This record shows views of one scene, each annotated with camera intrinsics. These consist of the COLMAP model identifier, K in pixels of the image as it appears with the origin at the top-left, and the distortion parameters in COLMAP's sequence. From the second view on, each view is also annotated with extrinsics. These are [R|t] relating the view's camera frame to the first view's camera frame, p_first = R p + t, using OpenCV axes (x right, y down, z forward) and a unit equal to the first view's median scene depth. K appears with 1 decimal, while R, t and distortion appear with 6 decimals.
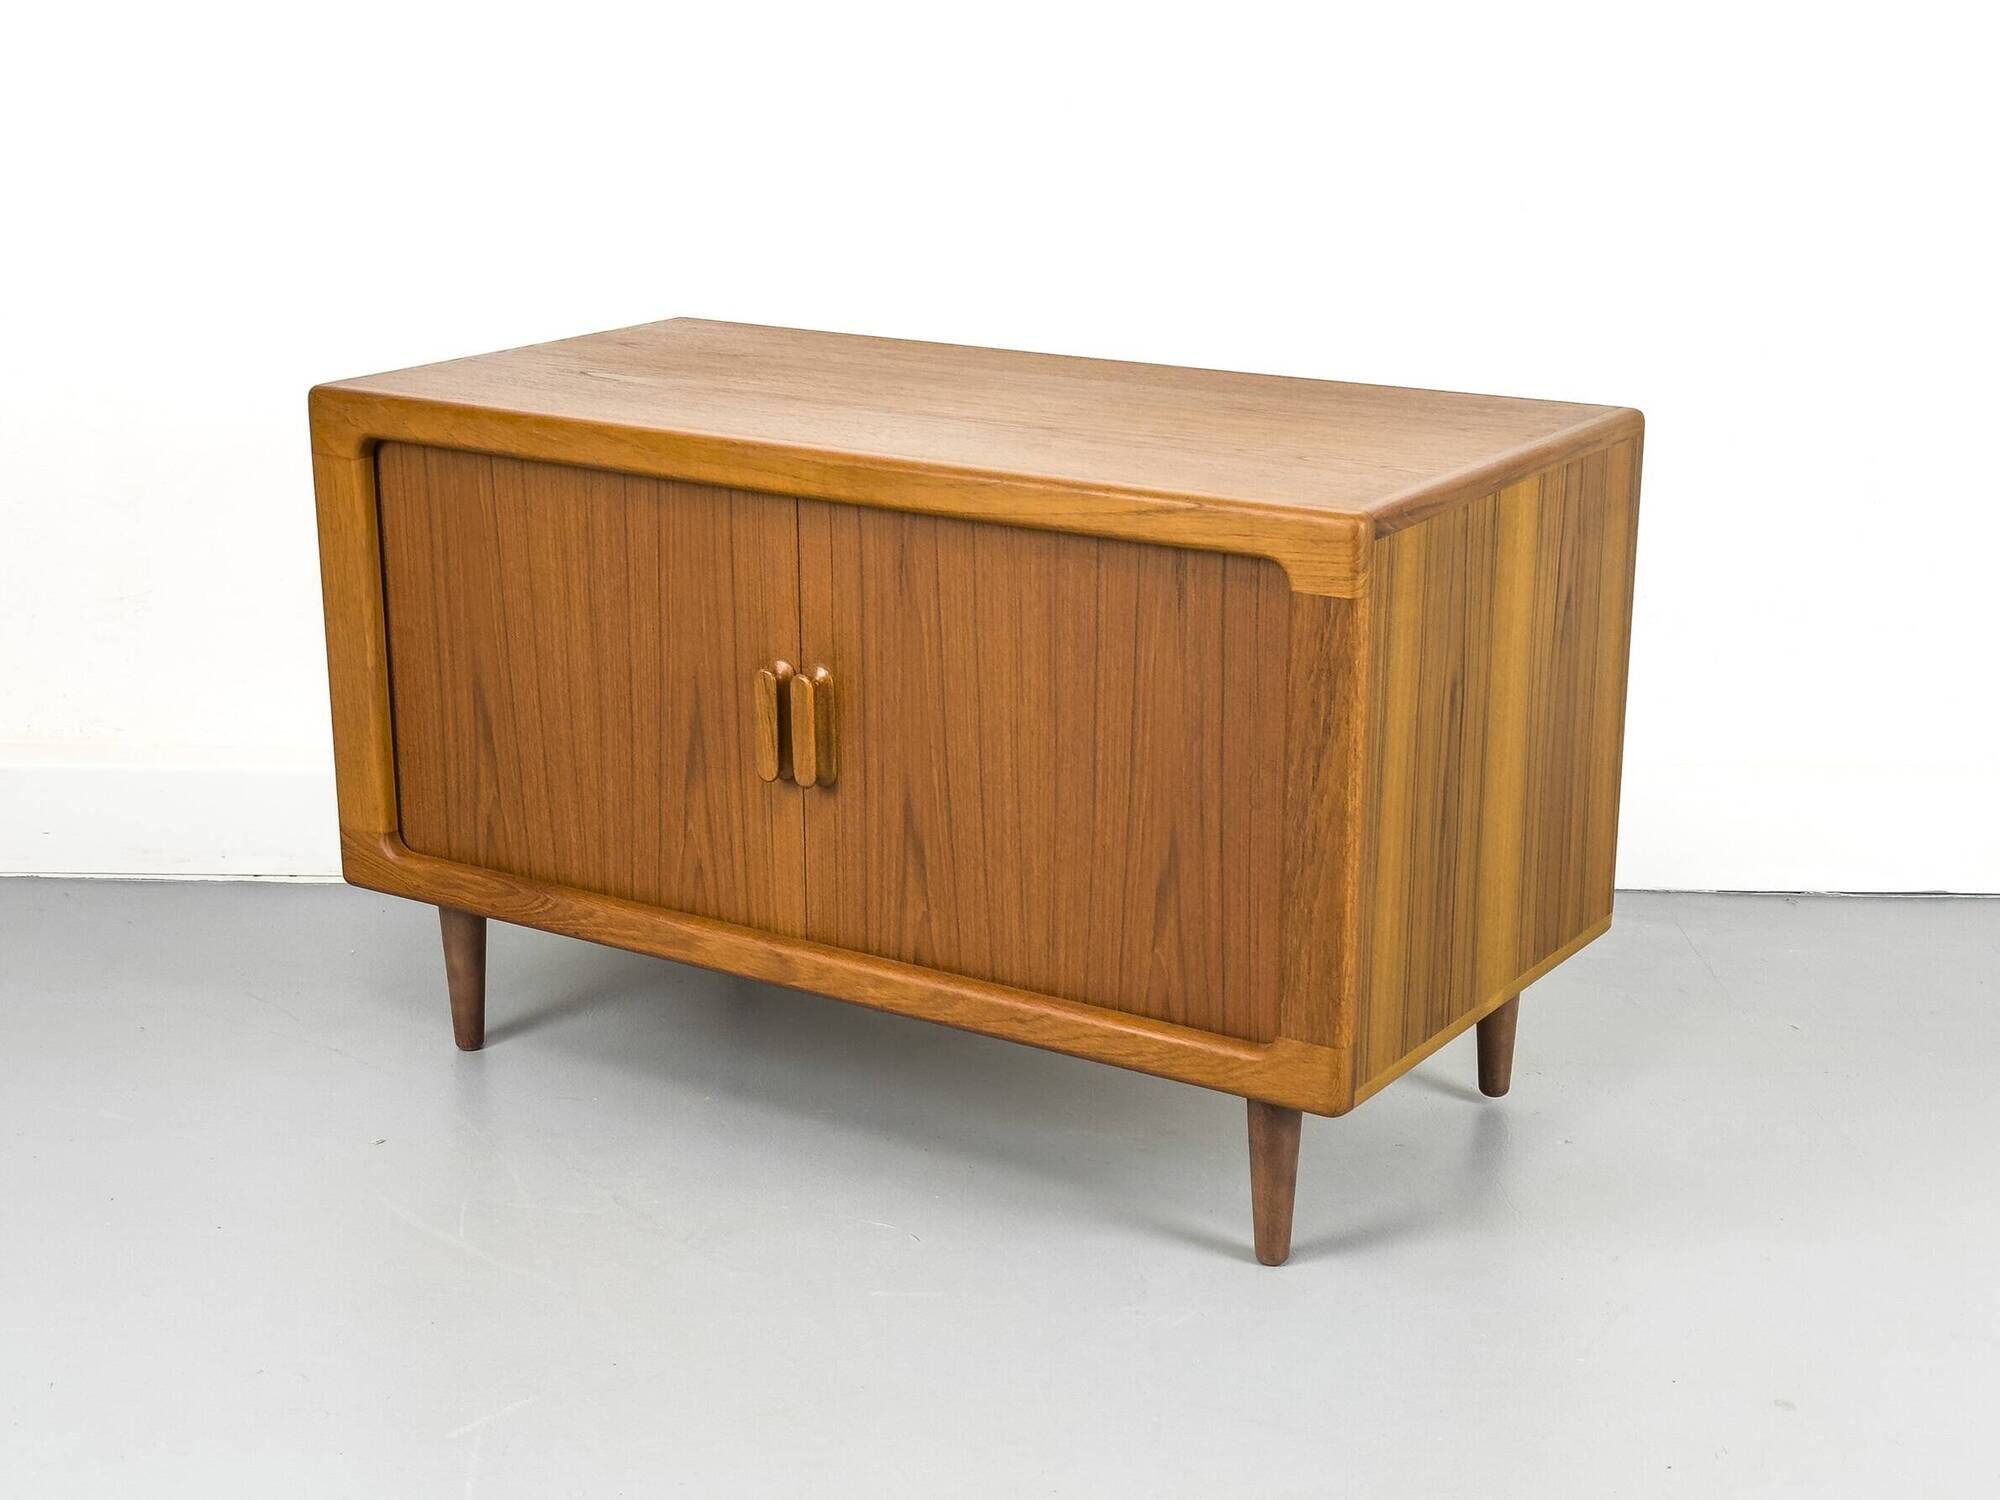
lens RADIAL K [[2936.9, 0, 1065.8], [0, 2936.9, 837.7], [0, 0, 1]] dist [0.147196, 0.000000]
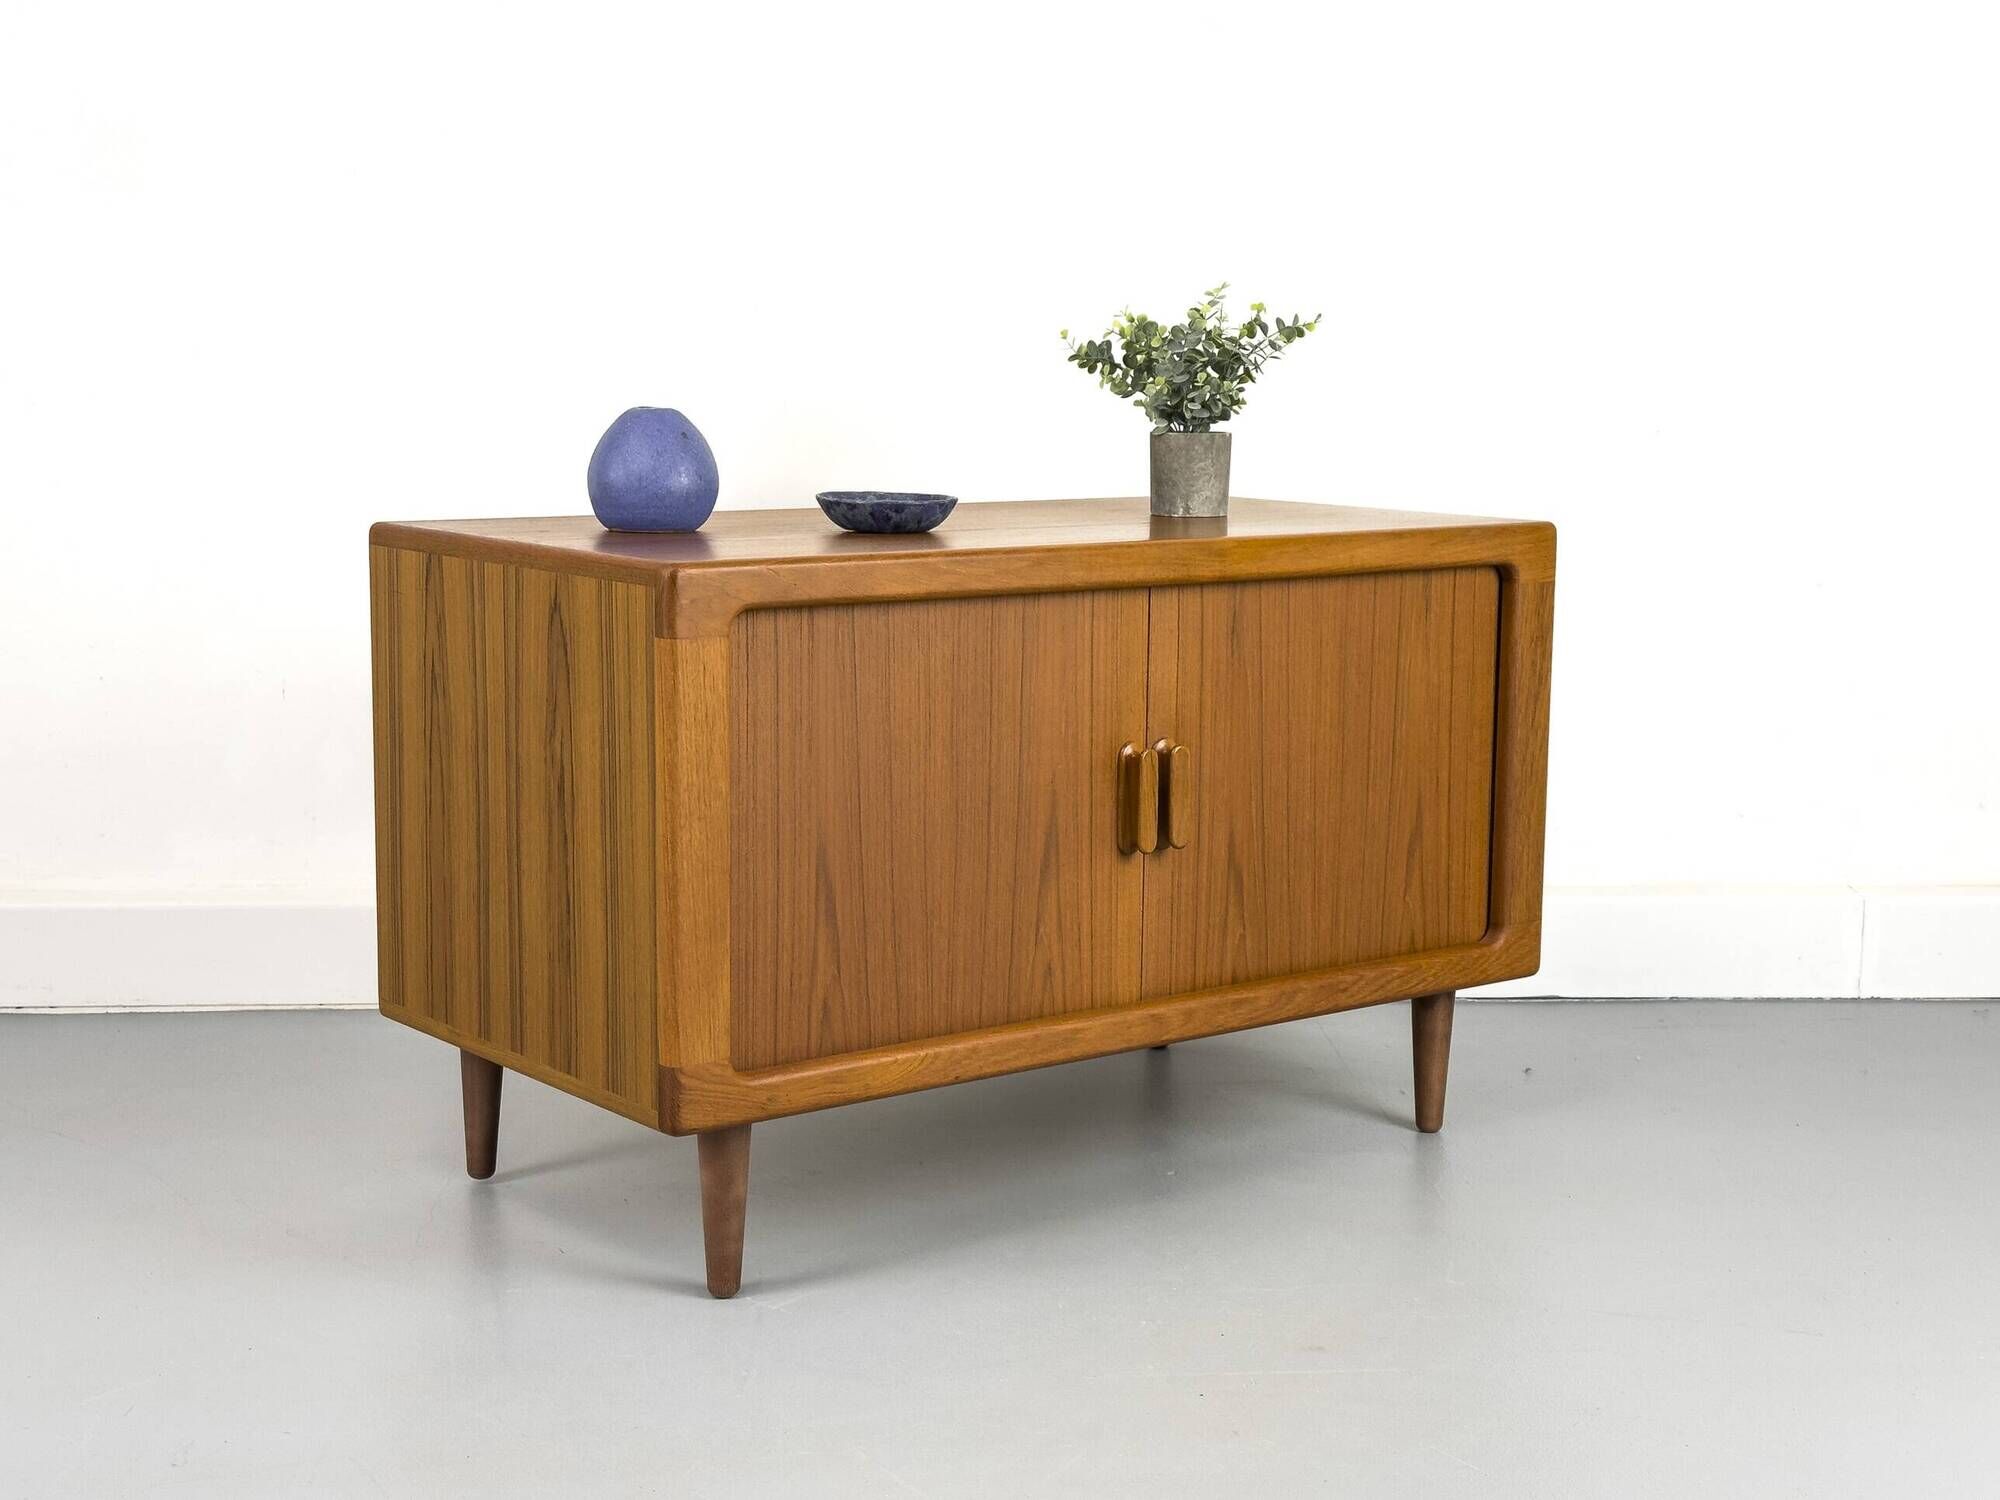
lens RADIAL K [[2936.9, 0, 1062.2], [0, 2936.9, 781.2], [0, 0, 1]] dist [0.147196, 0.000000]
pose [[0.321843, -0.149253, 0.934955, -1.149291], [0.272079, 0.960424, 0.059660, -0.120908], [-0.906857, 0.235180, 0.349714, 0.658010]]
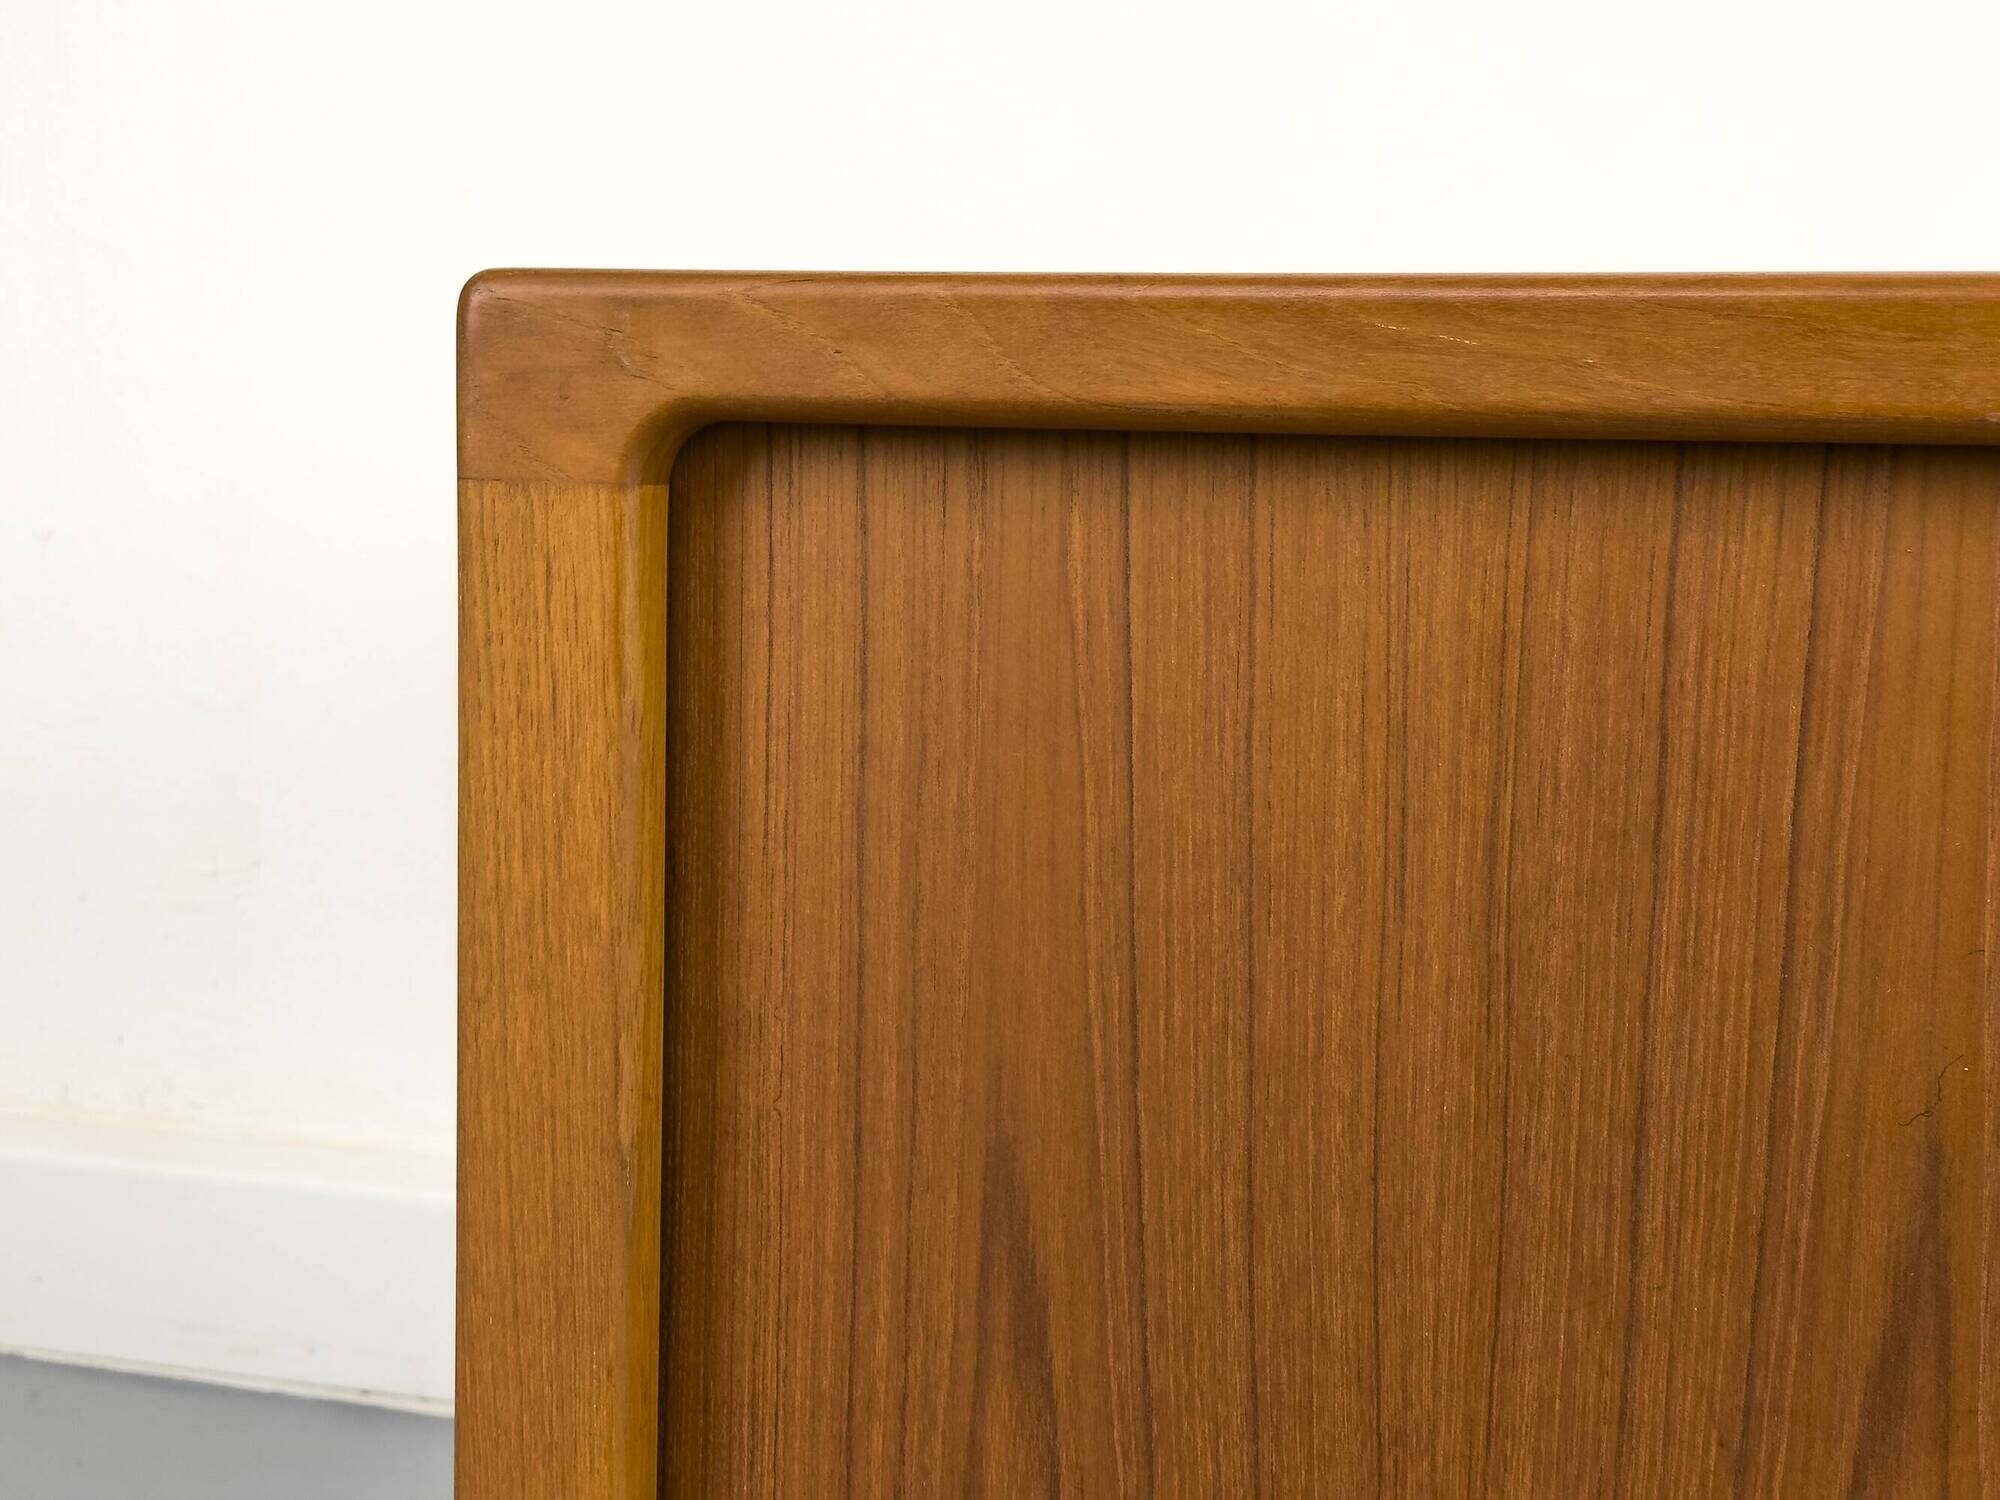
lens RADIAL K [[2936.9, 0, 1005.4], [0, 2936.9, 759.1], [0, 0, 1]] dist [0.147196, 0.000000]
pose [[0.966231, -0.018062, 0.257045, -0.307988], [0.063851, 0.983212, -0.170928, -0.045775], [-0.249643, 0.181568, 0.951163, 0.756916]]
